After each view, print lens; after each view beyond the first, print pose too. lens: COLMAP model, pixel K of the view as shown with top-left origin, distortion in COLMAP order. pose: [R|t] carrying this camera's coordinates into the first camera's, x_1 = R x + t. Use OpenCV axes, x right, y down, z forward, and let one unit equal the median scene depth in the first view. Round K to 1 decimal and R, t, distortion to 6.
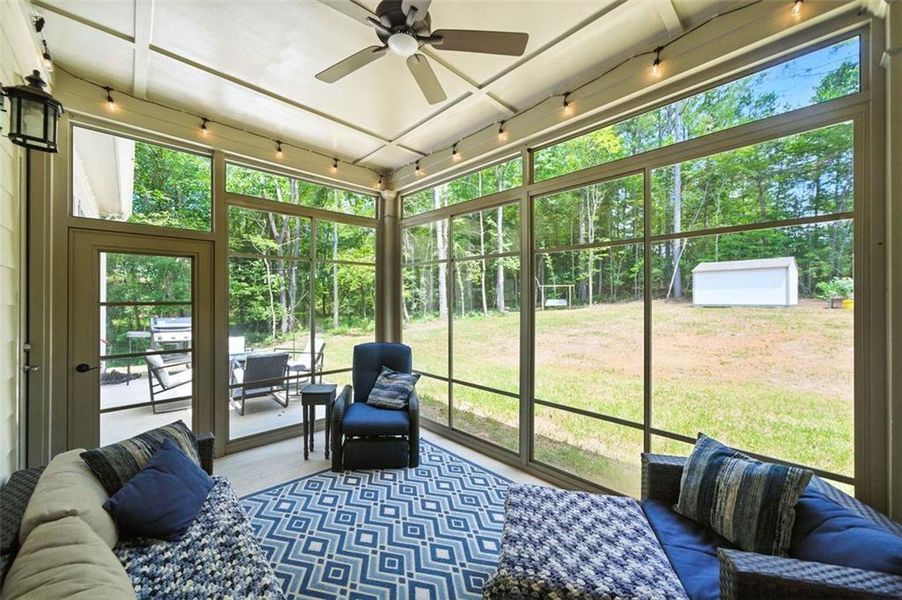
lens RADIAL K [[344.9, 0, 451.5], [0, 344.9, 297.3], [0, 0, 1]] dist [-0.002724, 0.000018]
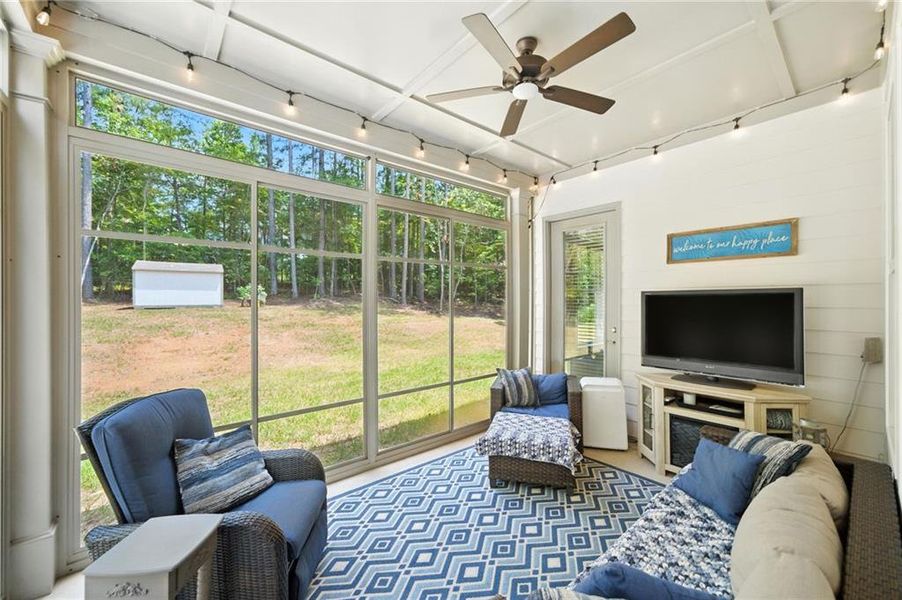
lens RADIAL K [[344.9, 0, 450.8], [0, 344.9, 300.0], [0, 0, 1]] dist [-0.002724, 0.000018]
pose [[0.056803, -0.004331, 0.998376, -0.945636], [-0.002556, 0.999987, 0.004483, -0.008782], [-0.998382, -0.002806, 0.056791, 0.833232]]
